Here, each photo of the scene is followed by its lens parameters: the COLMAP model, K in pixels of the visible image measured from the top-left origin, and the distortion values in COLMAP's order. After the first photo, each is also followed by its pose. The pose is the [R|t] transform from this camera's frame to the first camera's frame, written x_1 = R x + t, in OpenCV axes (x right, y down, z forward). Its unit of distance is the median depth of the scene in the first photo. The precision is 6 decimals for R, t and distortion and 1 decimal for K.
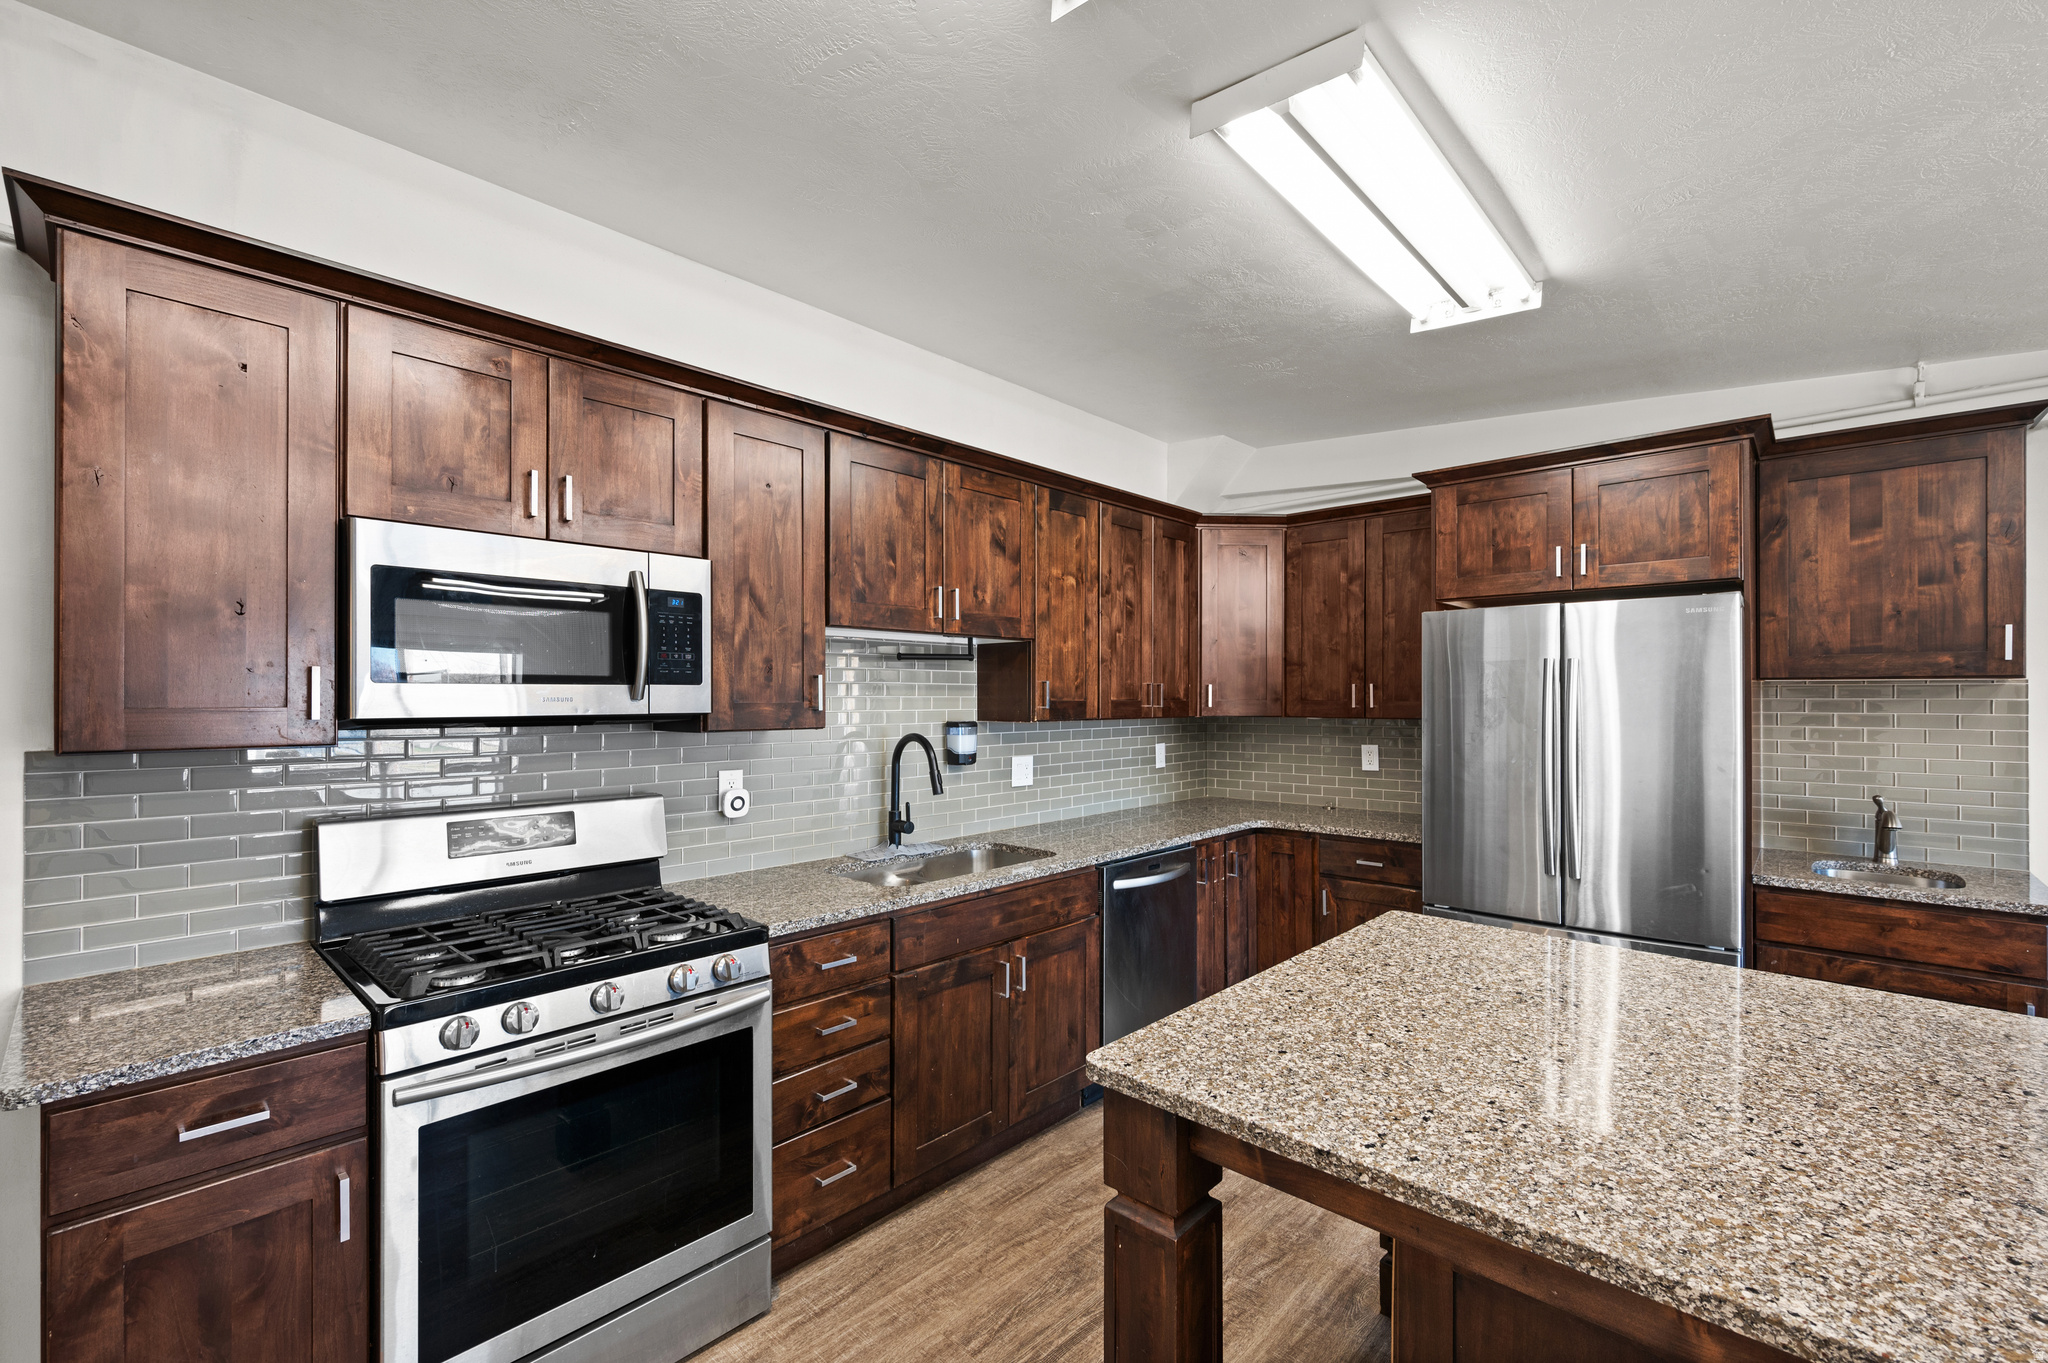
lens RADIAL K [[869.1, 0, 1022.3], [0, 869.1, 696.8], [0, 0, 1]] dist [0.001198, 0.000201]
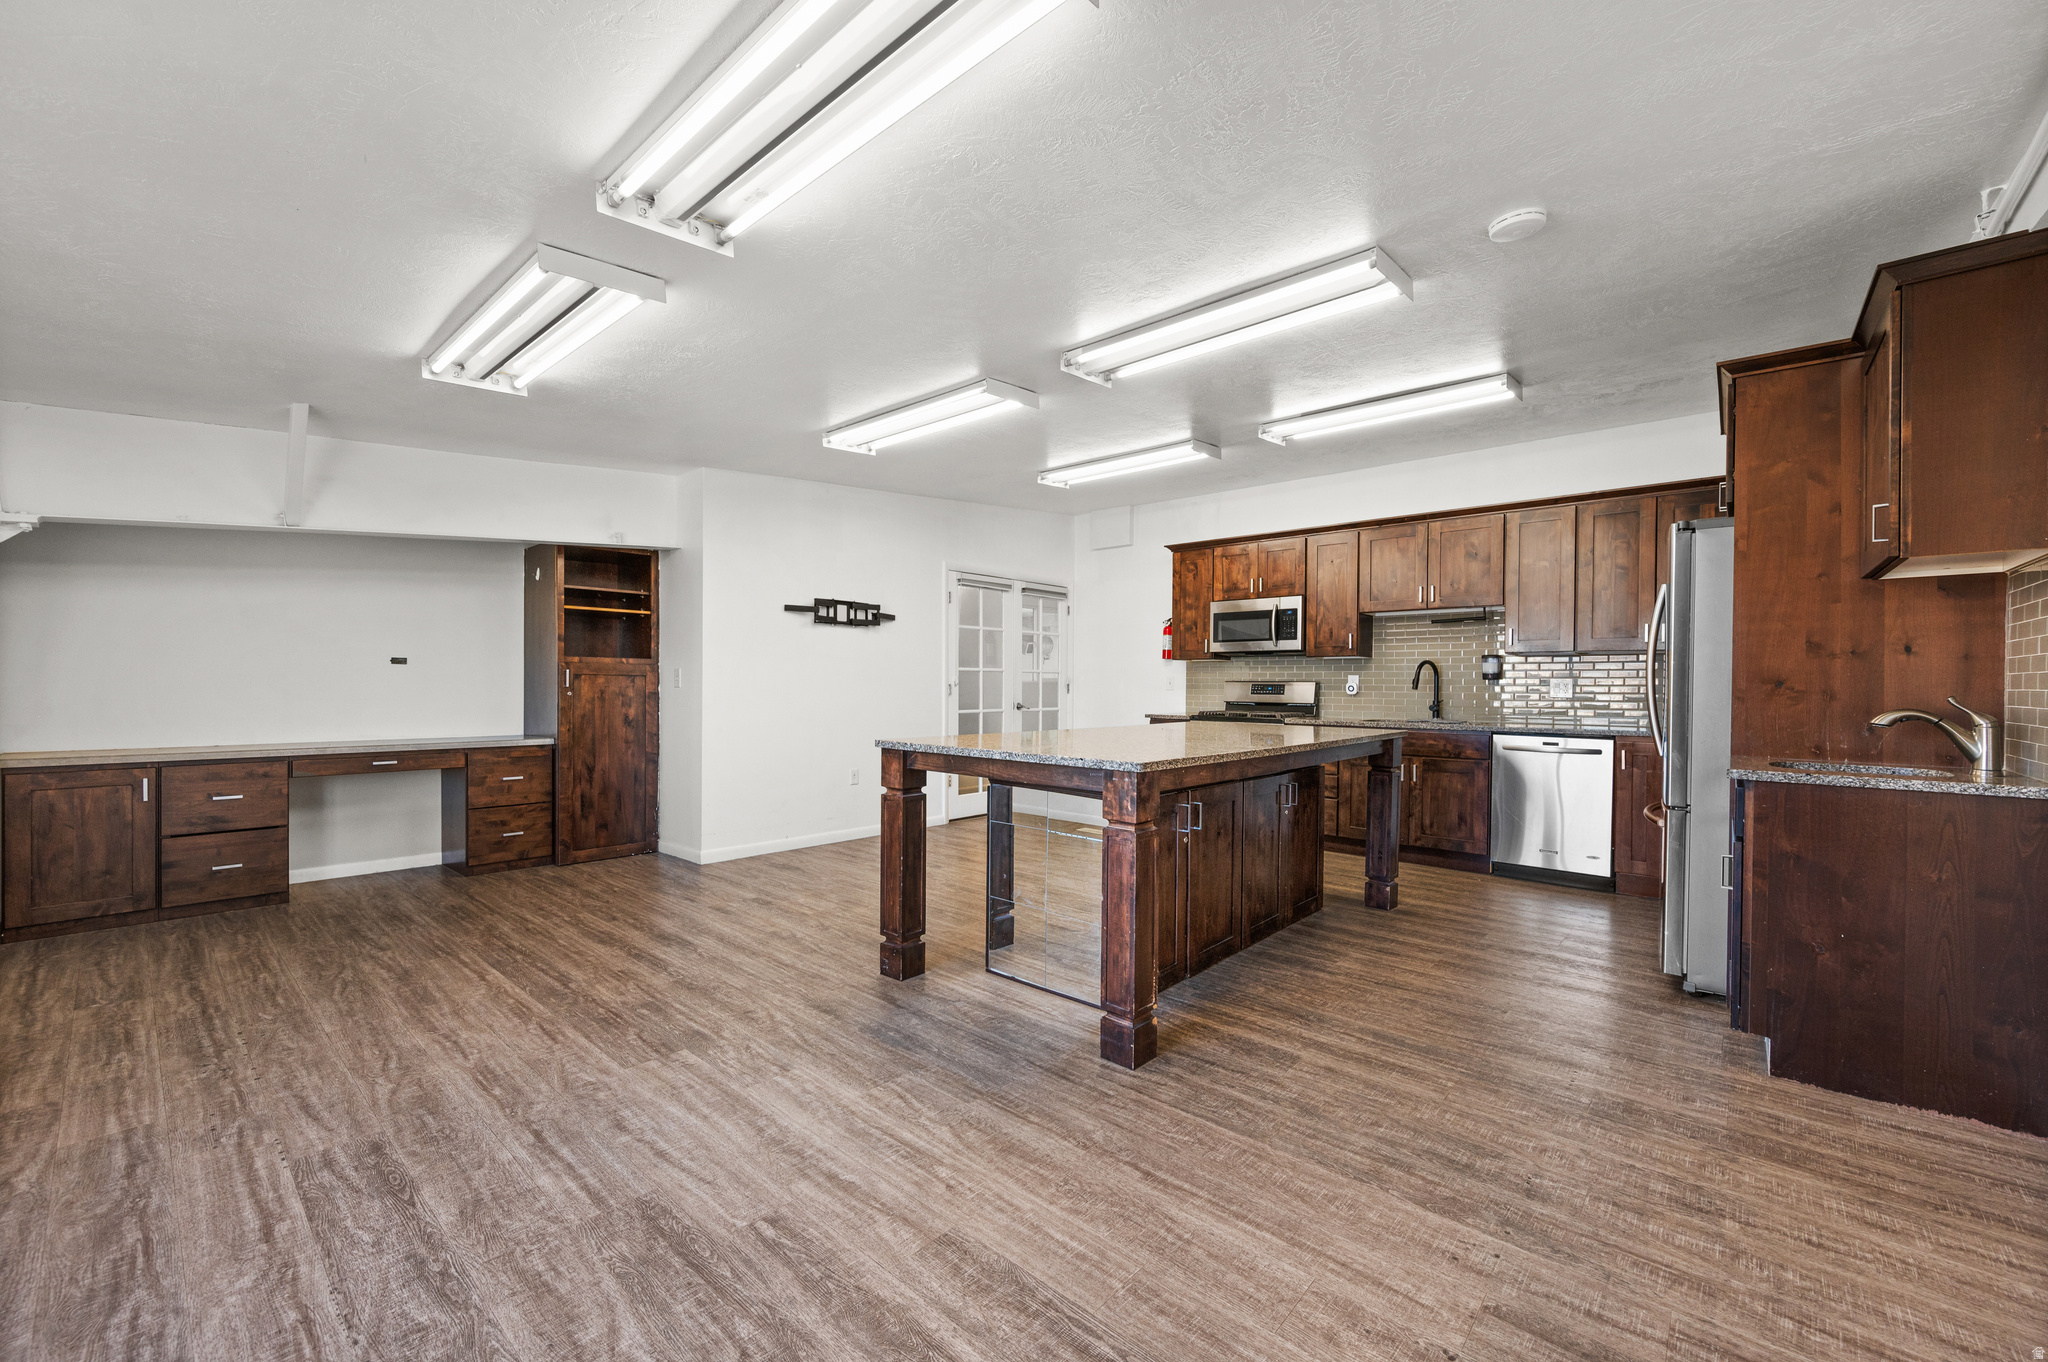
lens RADIAL K [[820.6, 0, 1026.8], [0, 820.6, 697.9], [0, 0, 1]] dist [-0.001827, 0.000775]
pose [[0.014255, 0.015720, -0.999775, 1.930948], [-0.004729, 0.999866, 0.015654, 0.115573], [0.999887, 0.004505, 0.014327, 0.054773]]
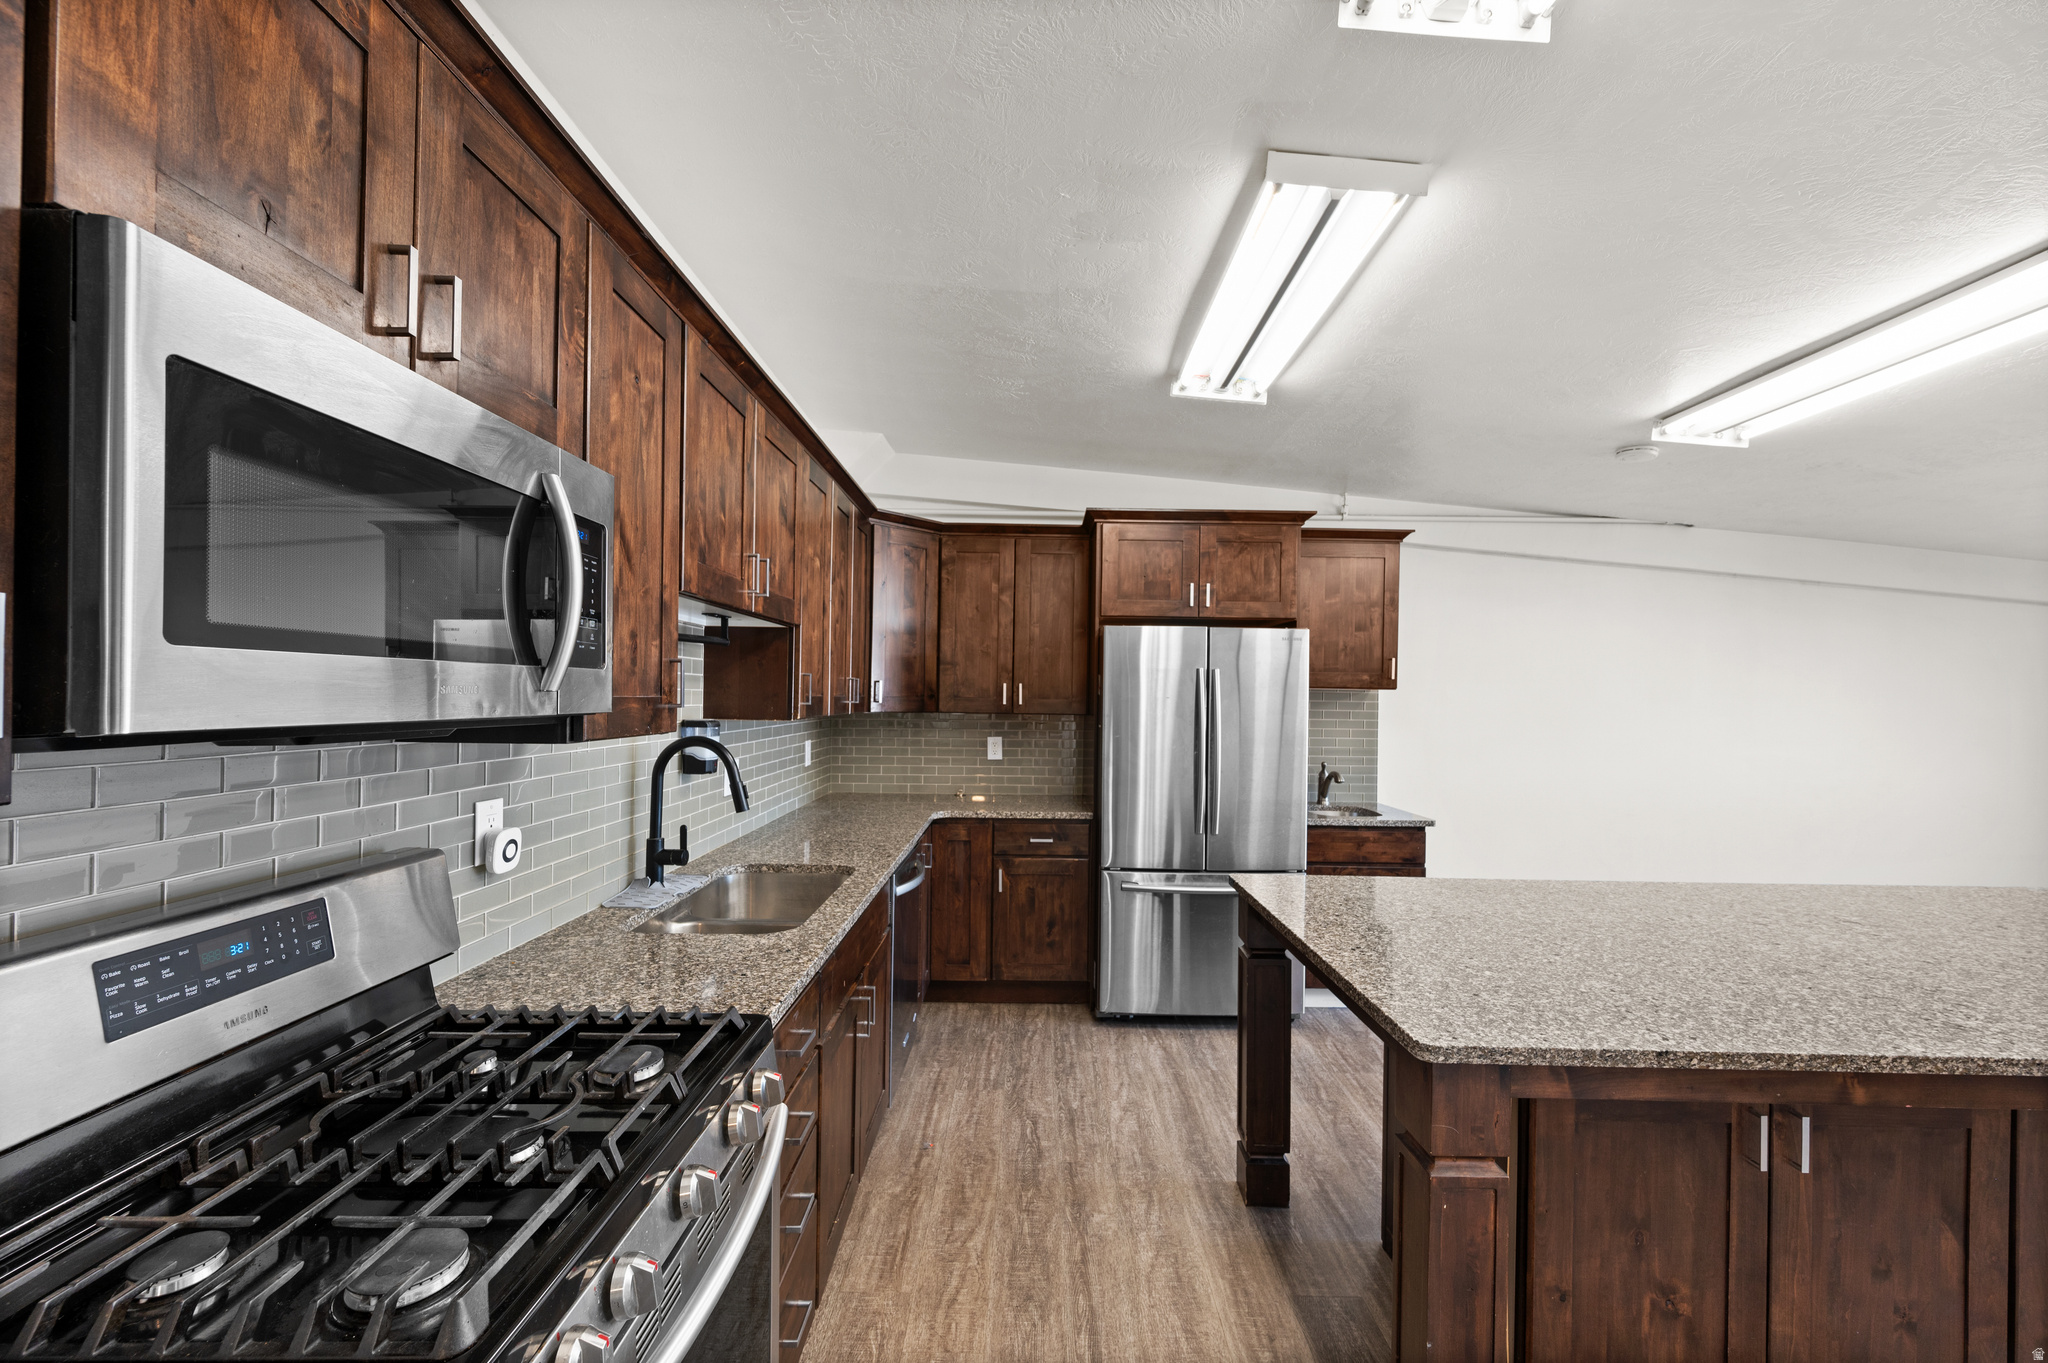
lens RADIAL K [[820.6, 0, 1026.8], [0, 820.6, 698.4], [0, 0, 1]] dist [-0.001827, 0.000775]
pose [[0.735704, 0.009089, 0.677242, -0.451173], [-0.015520, 0.999874, 0.003442, 0.000862], [-0.677125, -0.013043, 0.735752, 0.282869]]
